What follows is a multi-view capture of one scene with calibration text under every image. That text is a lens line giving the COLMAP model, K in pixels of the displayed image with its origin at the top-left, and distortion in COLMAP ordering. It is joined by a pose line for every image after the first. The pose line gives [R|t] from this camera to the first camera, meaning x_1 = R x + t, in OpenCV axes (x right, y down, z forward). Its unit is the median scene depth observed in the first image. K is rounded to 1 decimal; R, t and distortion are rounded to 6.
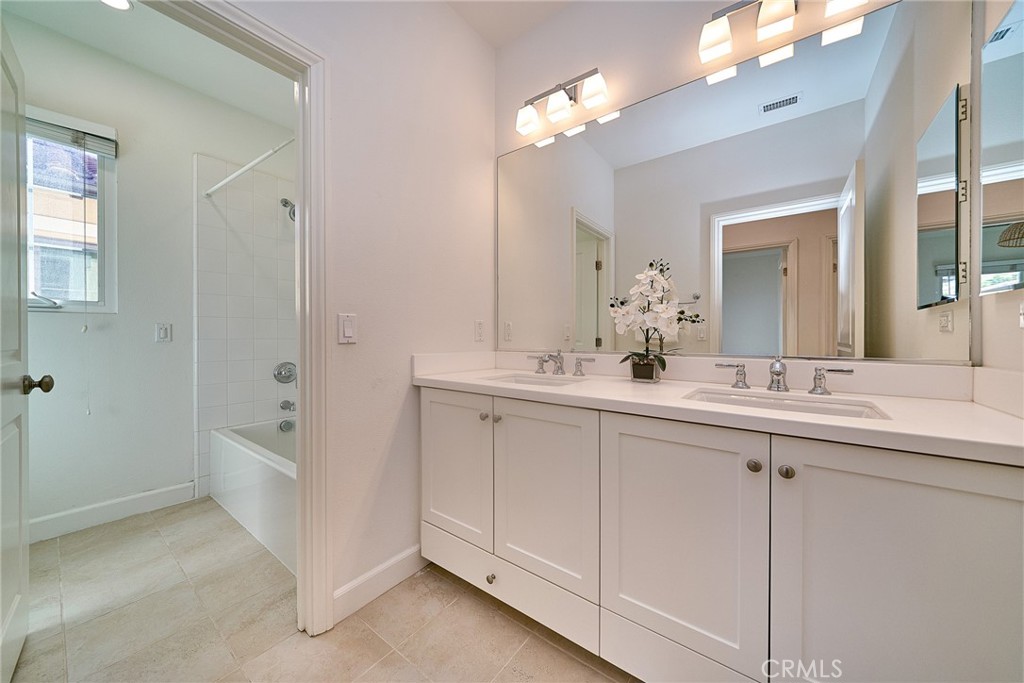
lens RADIAL K [[354.0, 0, 519.6], [0, 354.0, 340.5], [0, 0, 1]] dist [0.002356, -0.000753]
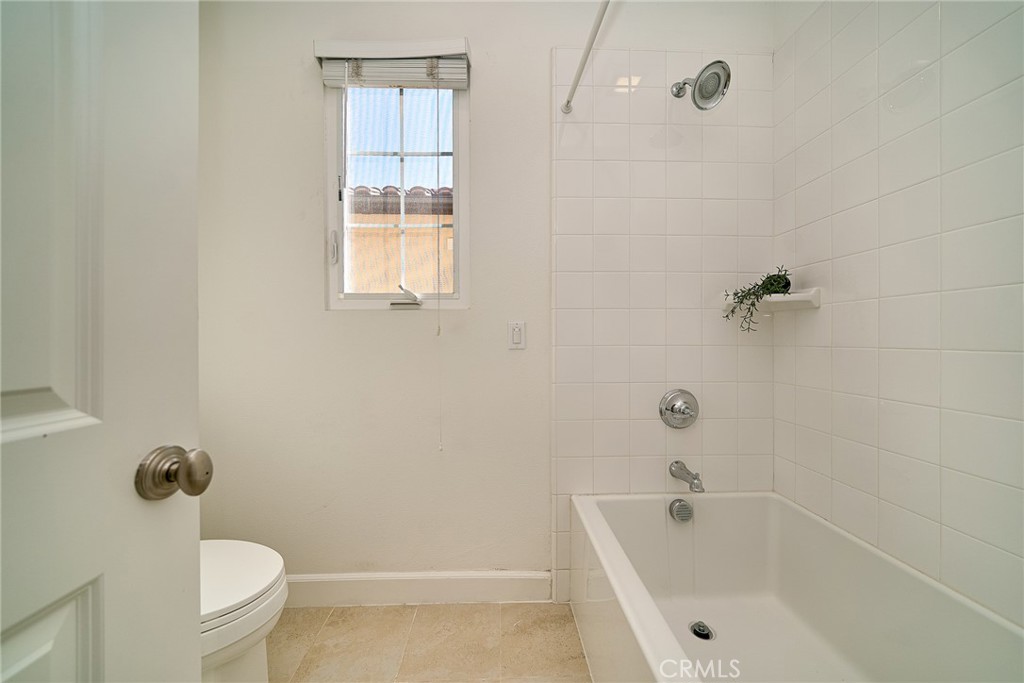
lens RADIAL K [[354.0, 0, 516.3], [0, 354.0, 343.7], [0, 0, 1]] dist [0.002356, -0.000753]
pose [[0.636385, -0.001215, -0.771371, -0.475304], [-0.002795, 0.999989, -0.003880, -0.003996], [0.771367, 0.004625, 0.636374, 0.553738]]
